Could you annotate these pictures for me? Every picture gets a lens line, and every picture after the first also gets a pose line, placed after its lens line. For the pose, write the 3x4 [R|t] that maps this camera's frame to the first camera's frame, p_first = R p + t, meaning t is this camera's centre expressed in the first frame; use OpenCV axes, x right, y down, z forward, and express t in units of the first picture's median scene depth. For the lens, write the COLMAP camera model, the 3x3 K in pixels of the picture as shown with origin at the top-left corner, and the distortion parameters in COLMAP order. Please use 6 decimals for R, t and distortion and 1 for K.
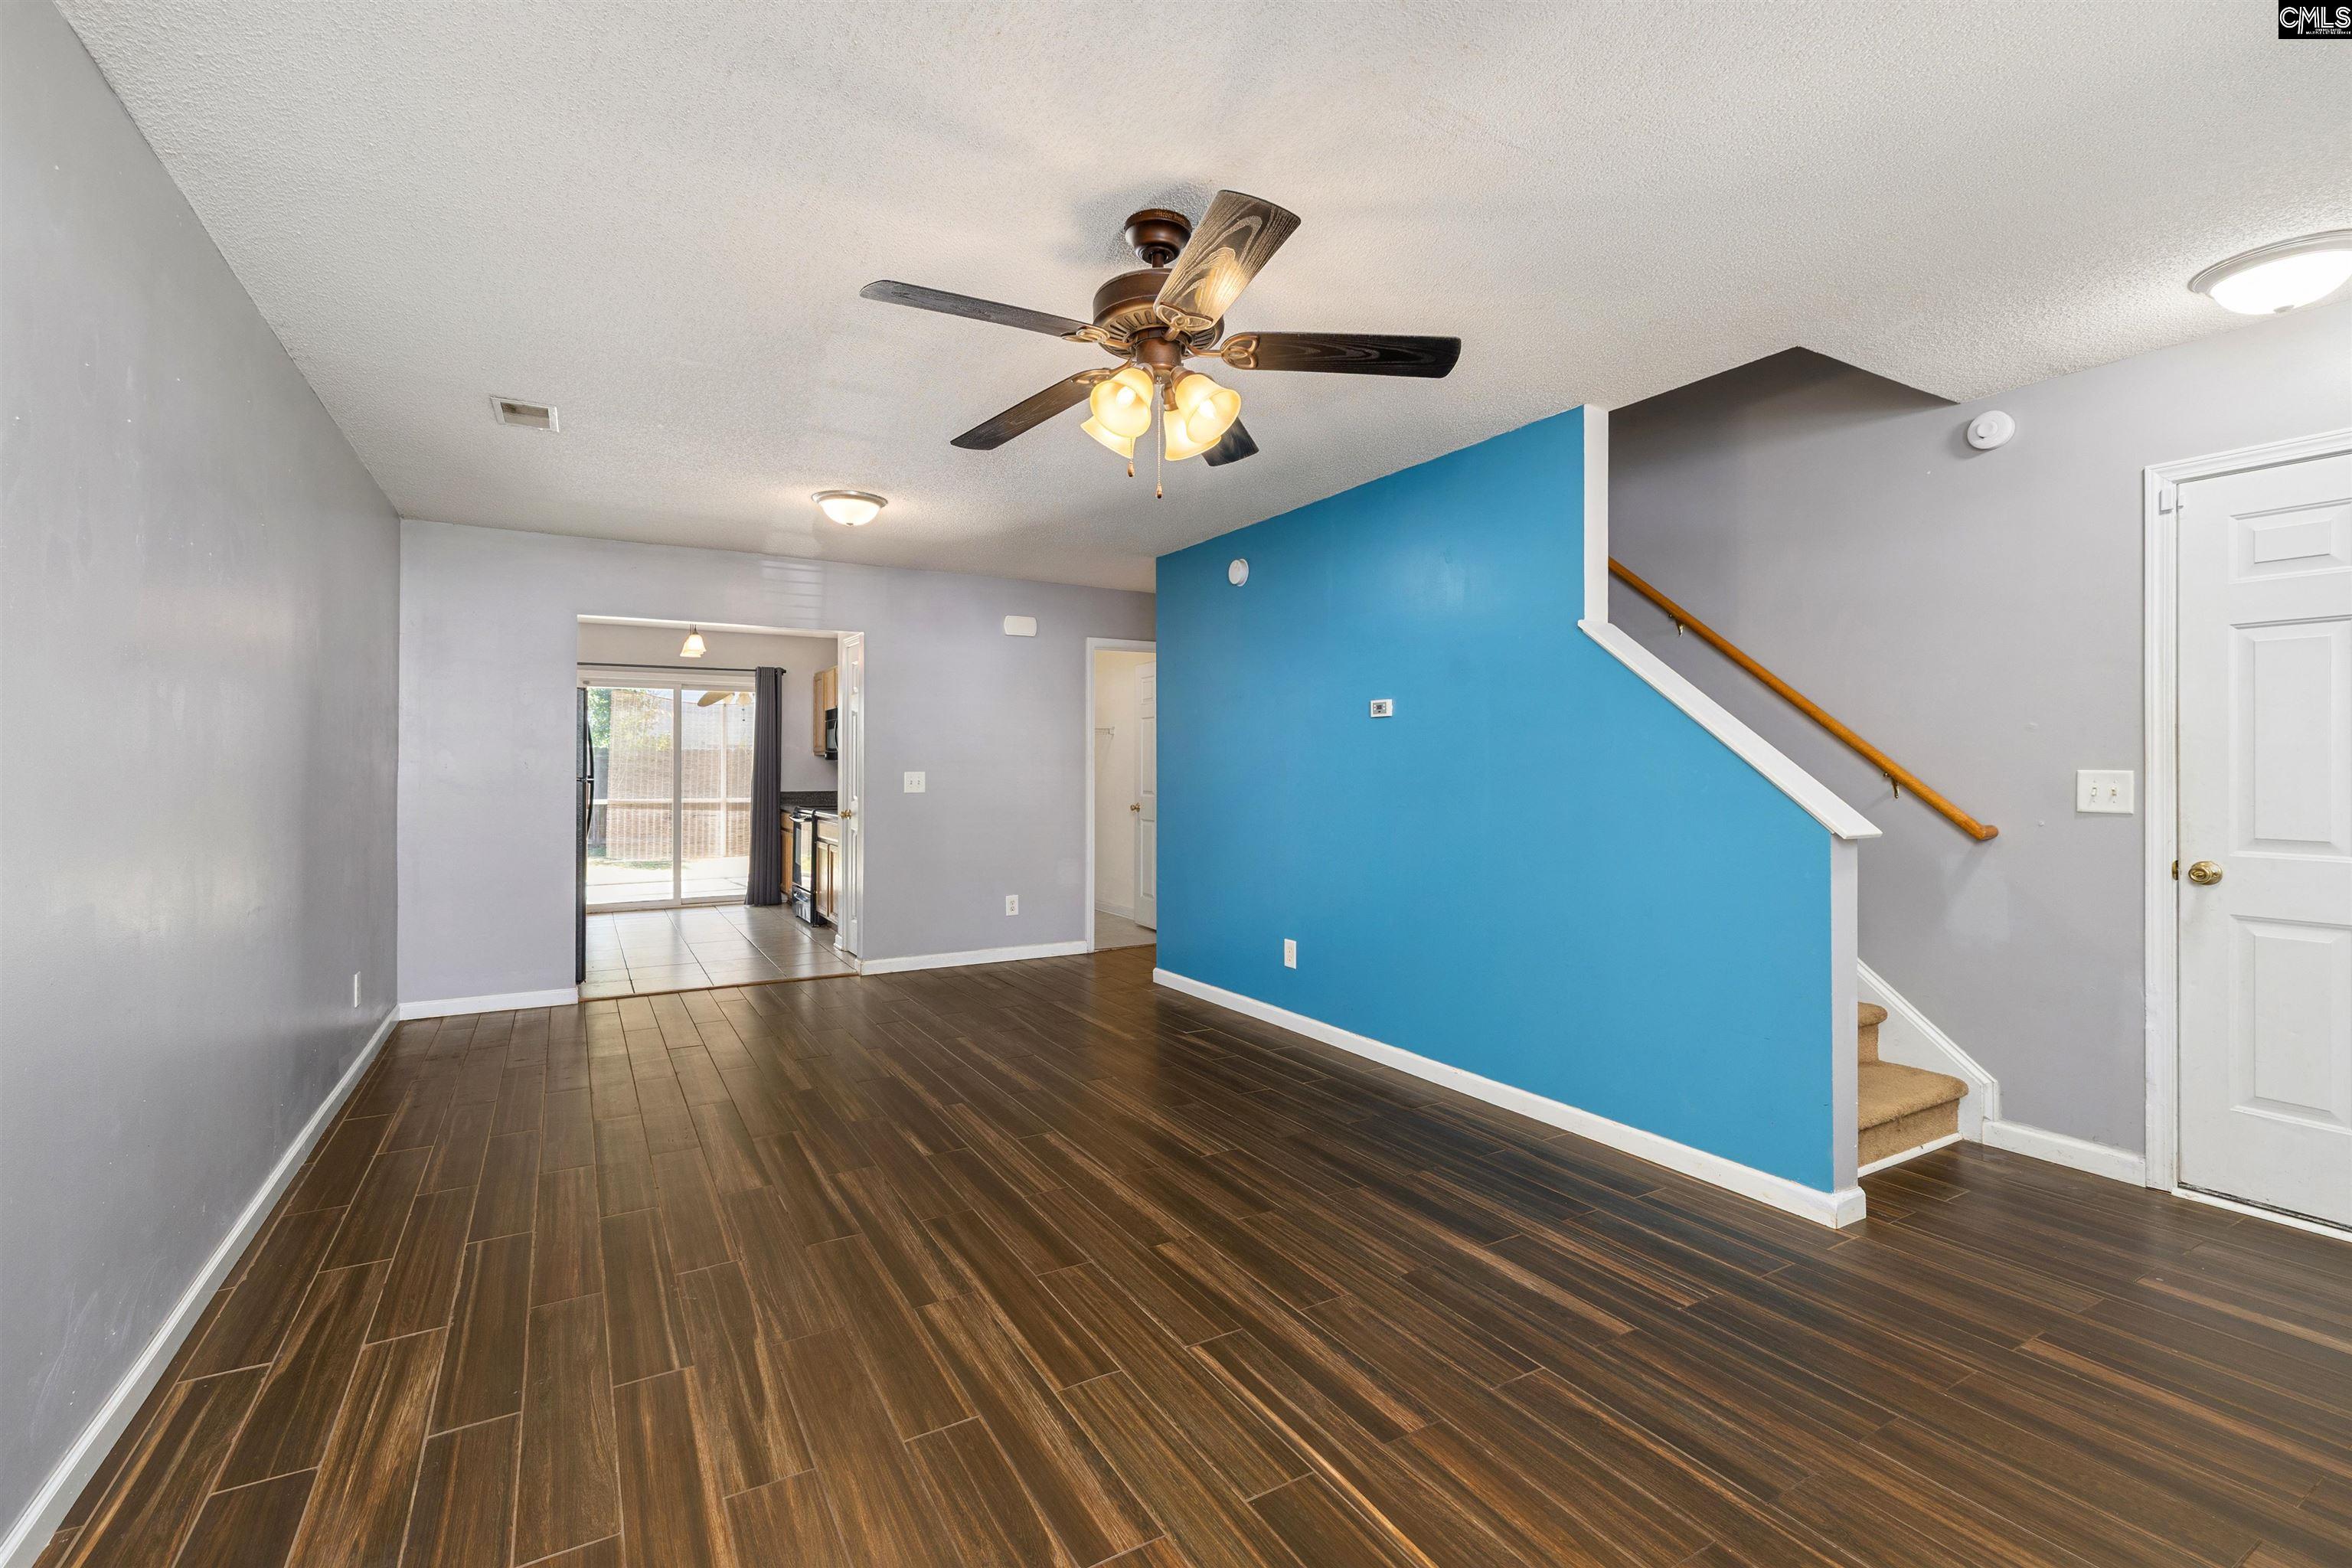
lens RADIAL K [[1028.9, 0, 1172.0], [0, 1028.9, 757.8], [0, 0, 1]] dist [-0.000581, 0.000210]
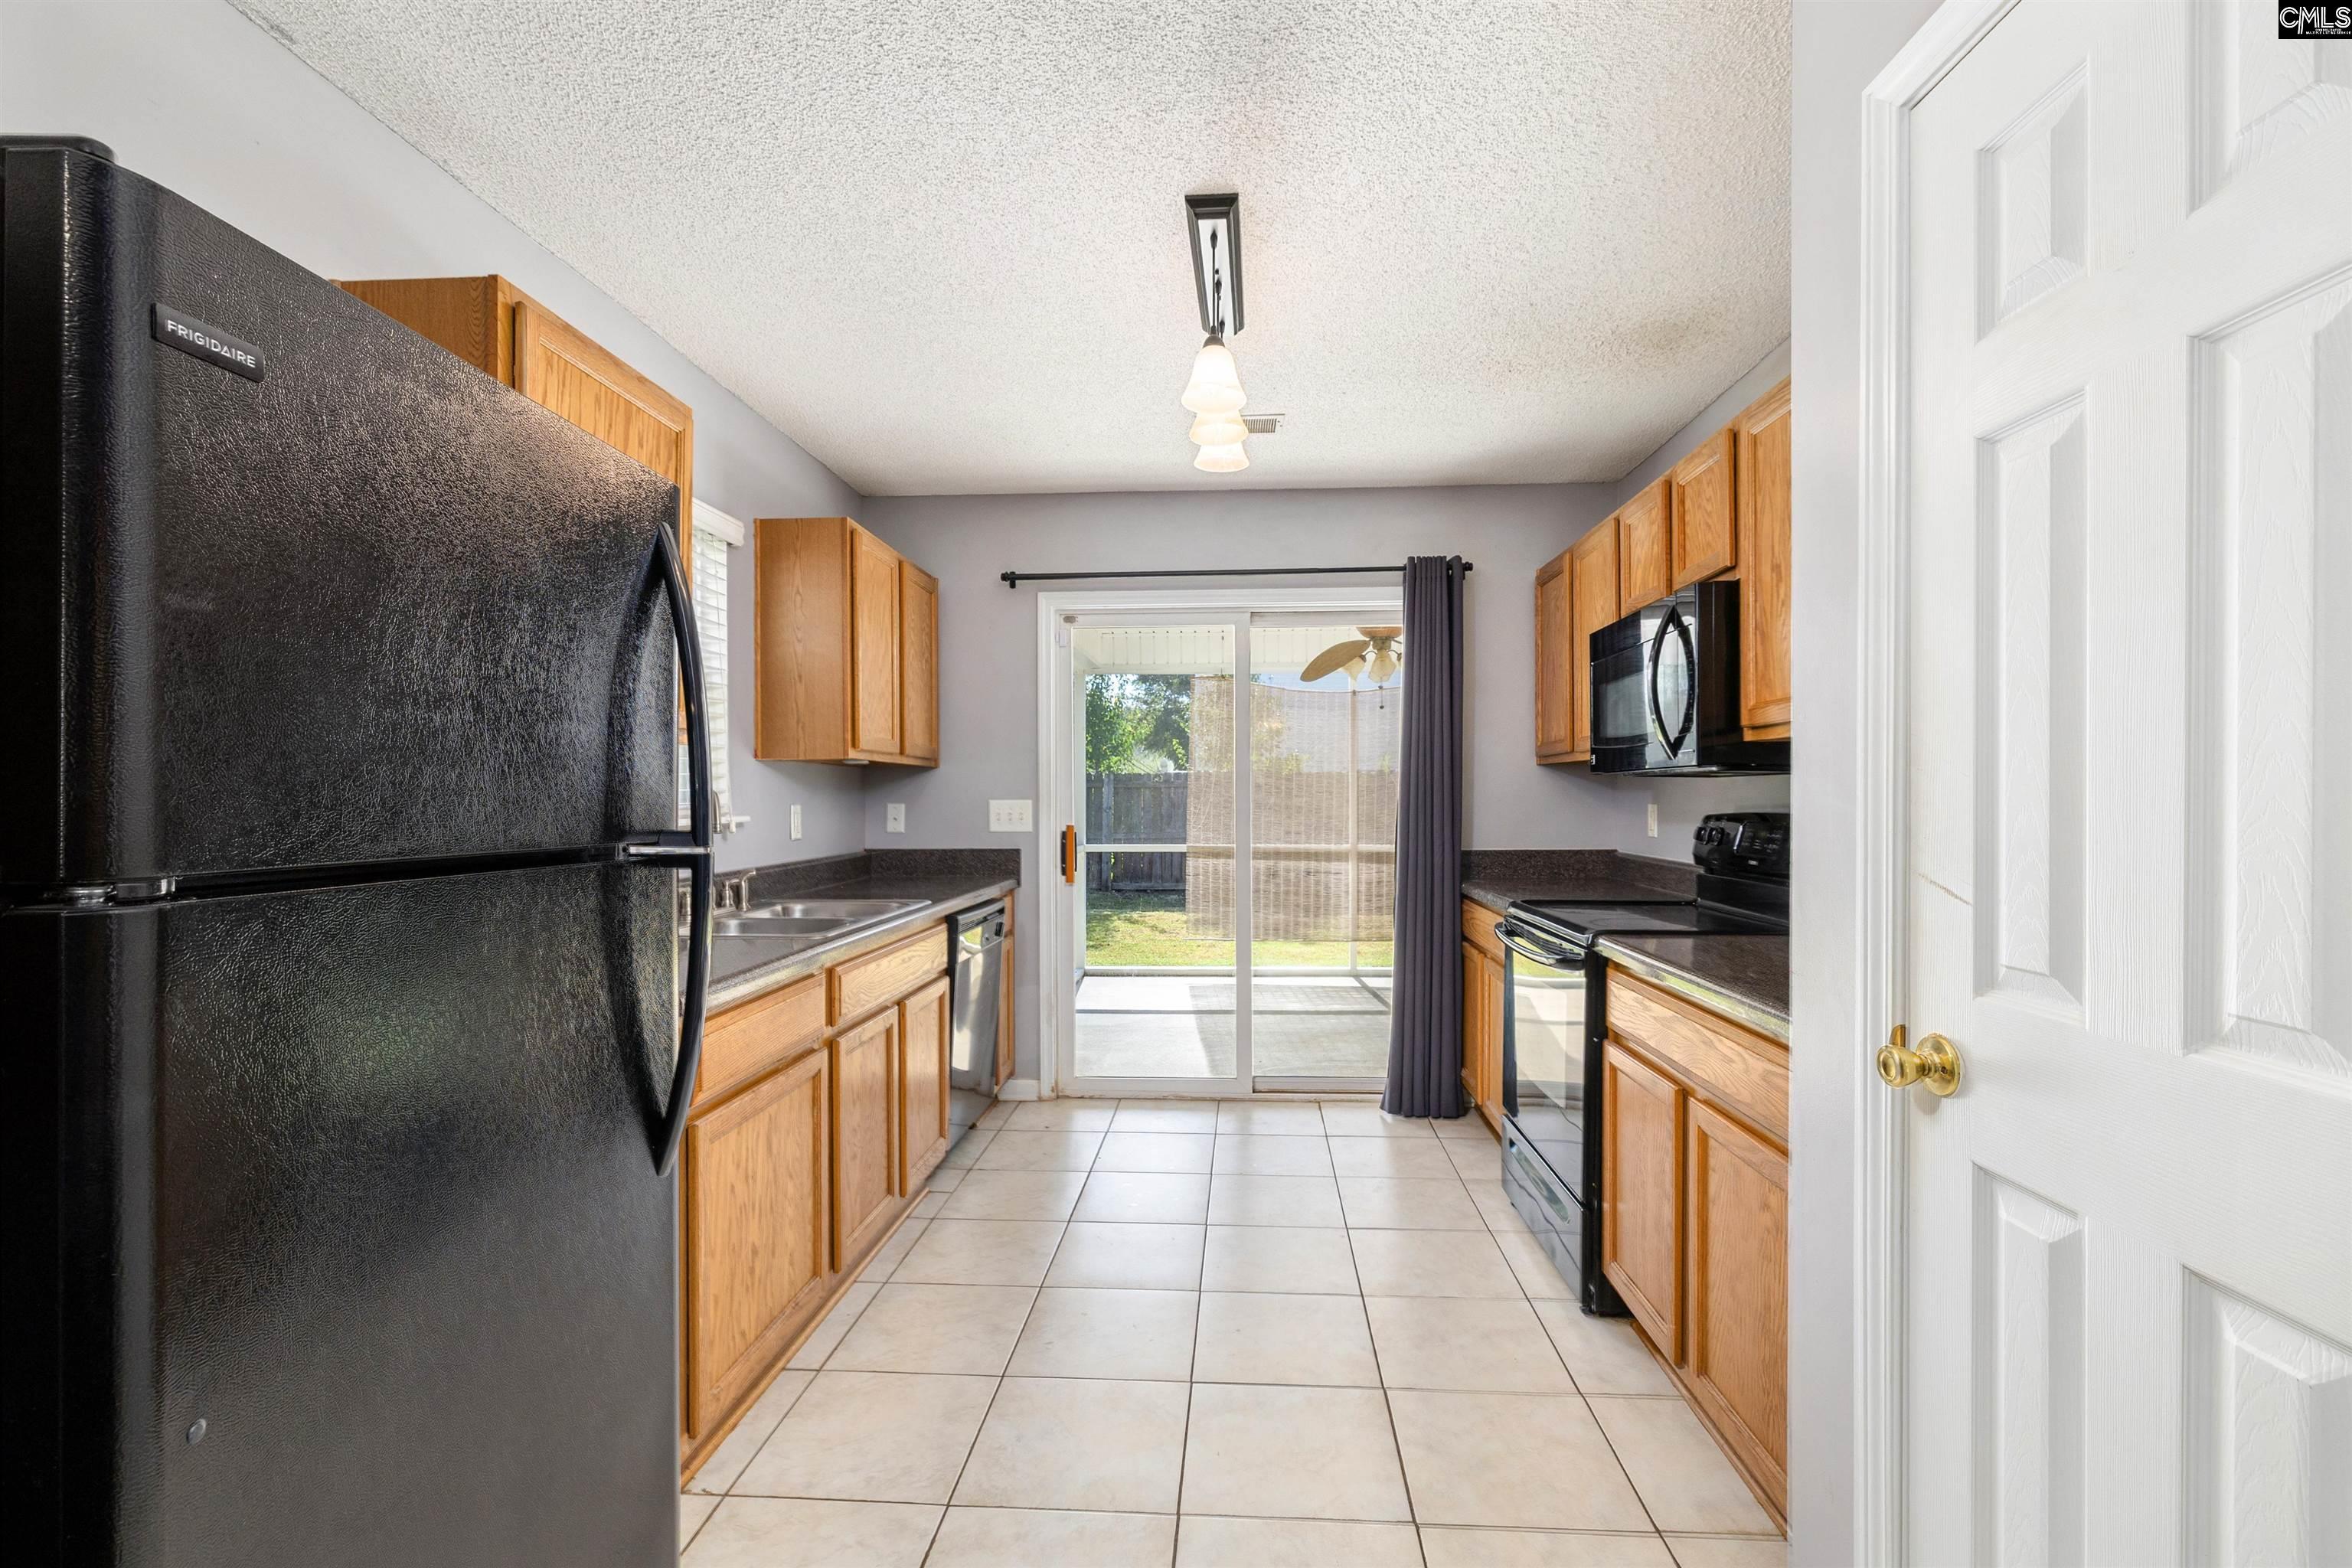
lens RADIAL K [[1036.2, 0, 1180.9], [0, 1036.2, 813.3], [0, 0, 1]] dist [0.001490, 0.000070]
pose [[0.830479, 0.006353, -0.557014, -0.238264], [0.009229, 0.999641, 0.025162, 0.005548], [0.556973, -0.026037, 0.830122, 0.581671]]
